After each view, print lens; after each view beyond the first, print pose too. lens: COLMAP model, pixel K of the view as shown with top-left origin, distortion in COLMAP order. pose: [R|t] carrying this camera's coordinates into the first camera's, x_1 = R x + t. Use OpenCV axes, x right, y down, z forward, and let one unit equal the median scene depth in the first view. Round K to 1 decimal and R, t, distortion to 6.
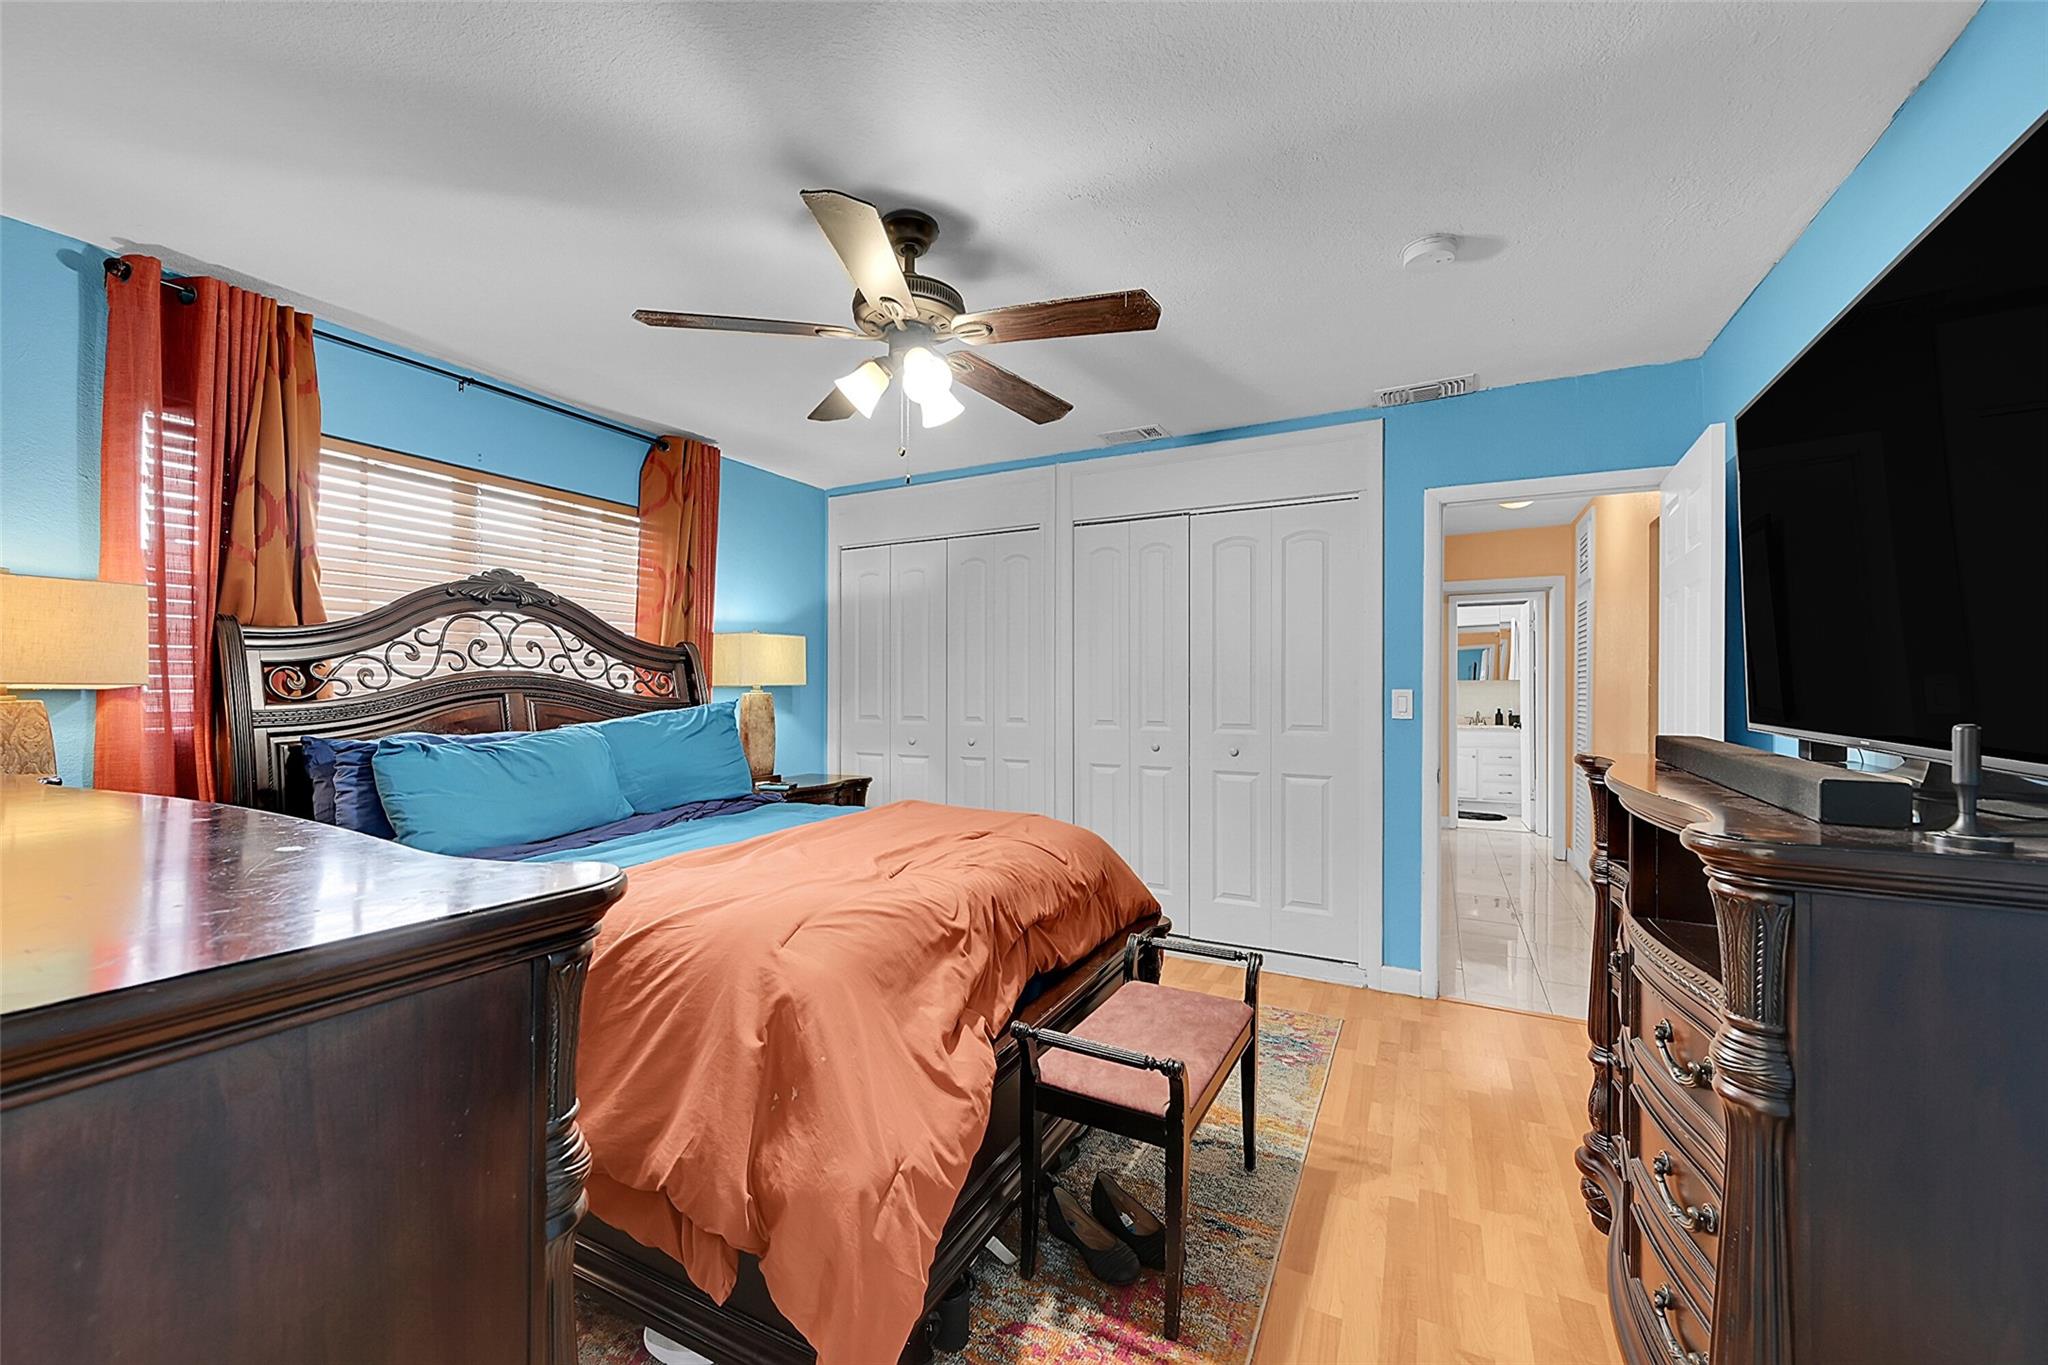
lens RADIAL K [[801.0, 0, 1030.5], [0, 801.0, 684.6], [0, 0, 1]] dist [0.002904, 0.000126]
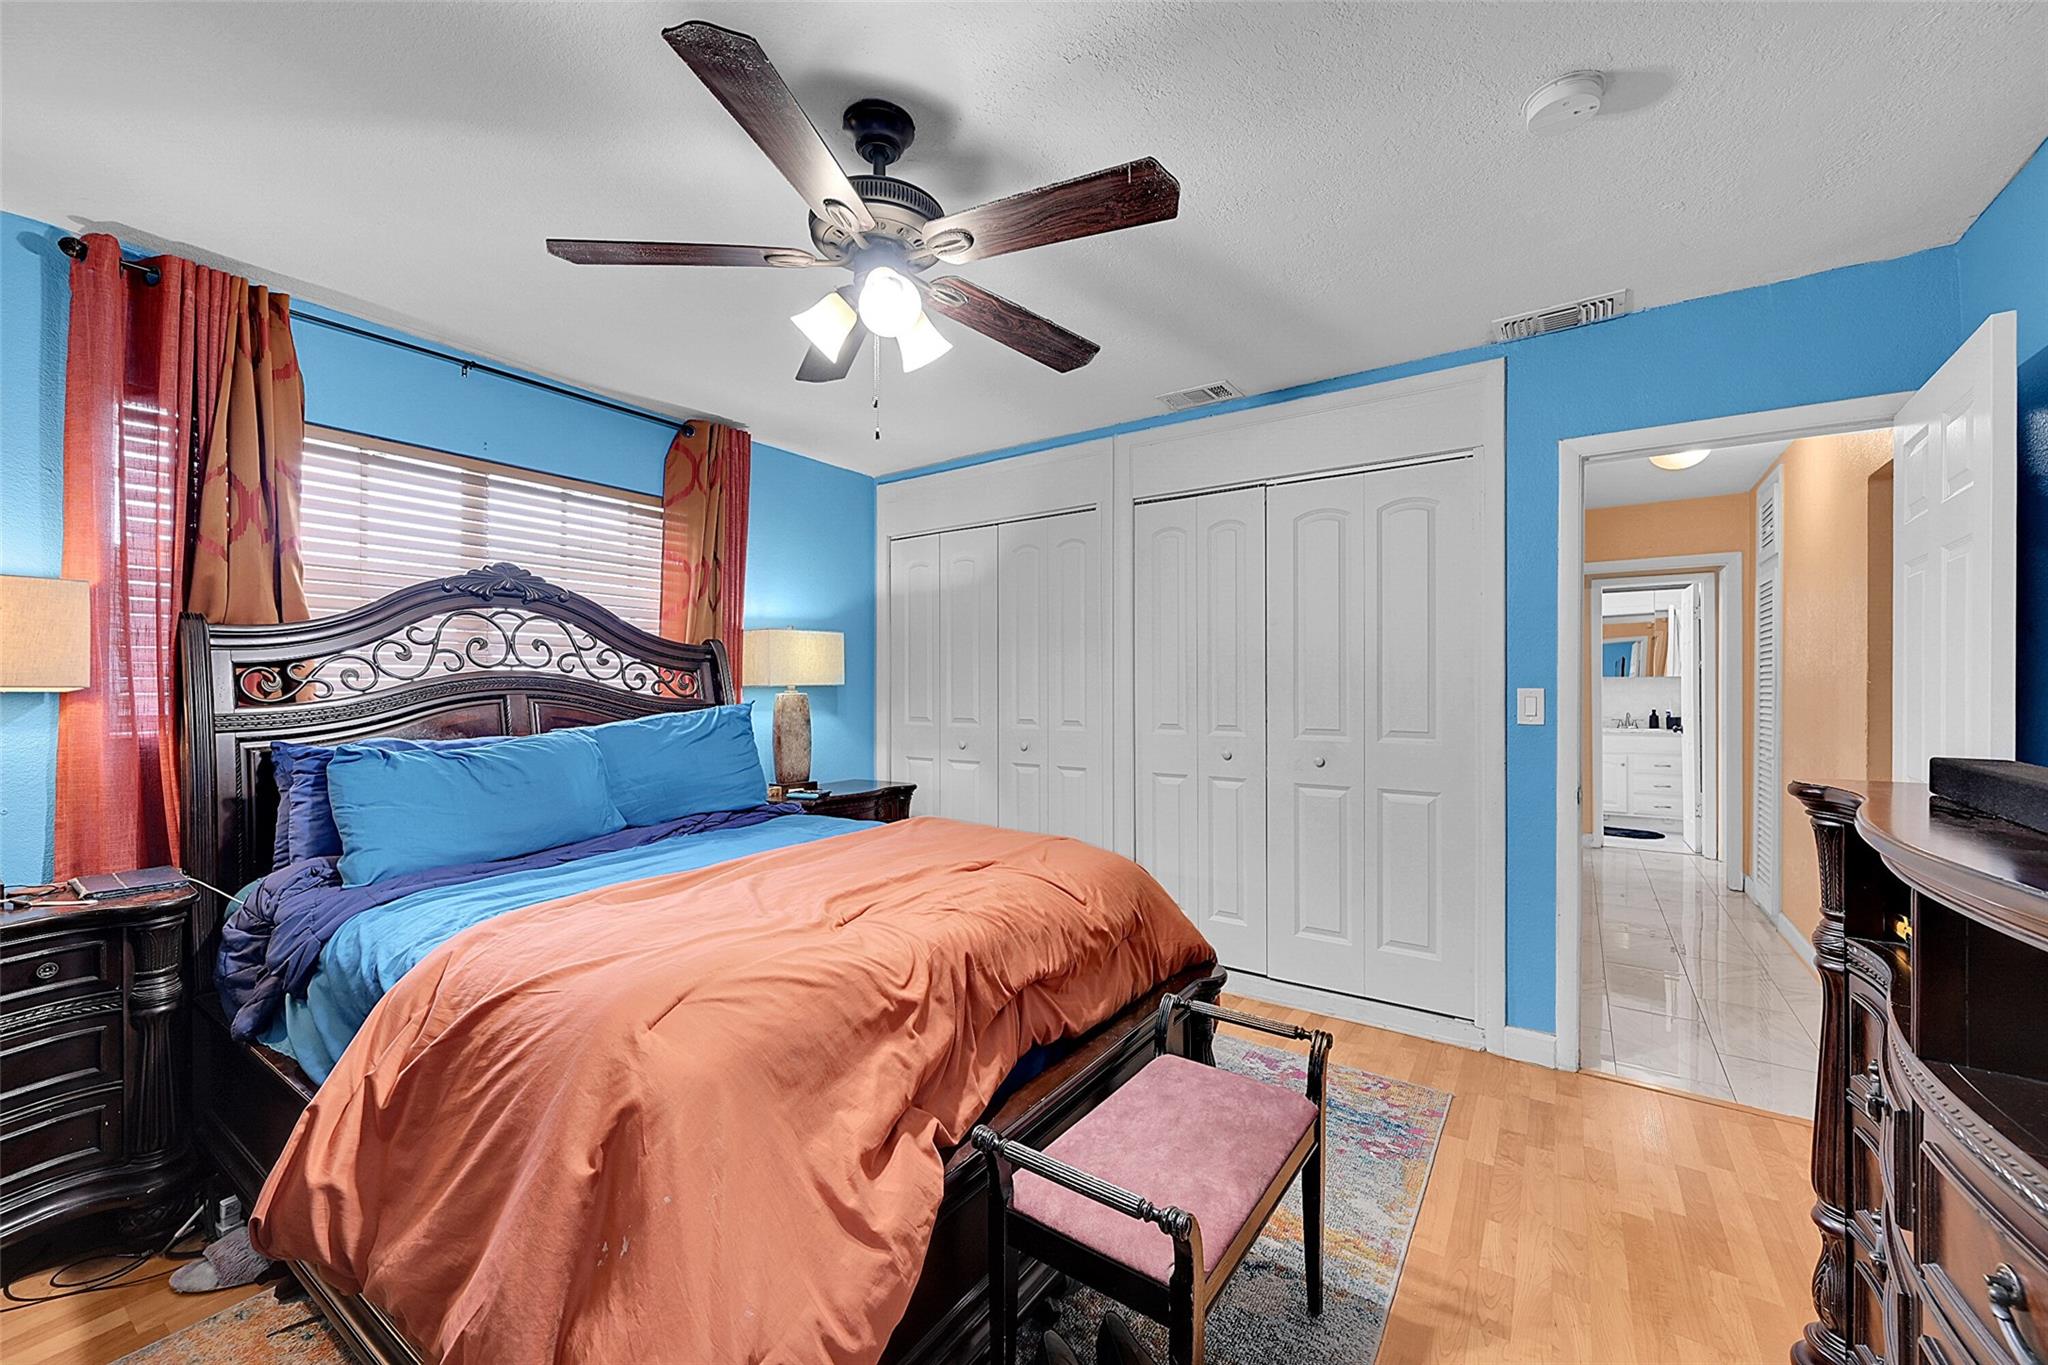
lens RADIAL K [[801.0, 0, 1030.5], [0, 801.0, 684.6], [0, 0, 1]] dist [0.002904, 0.000126]
pose [[0.991661, -0.002870, -0.128841, 0.095818], [0.003054, 0.999995, 0.001225, -0.000543], [0.128837, -0.001608, 0.991665, 0.186264]]
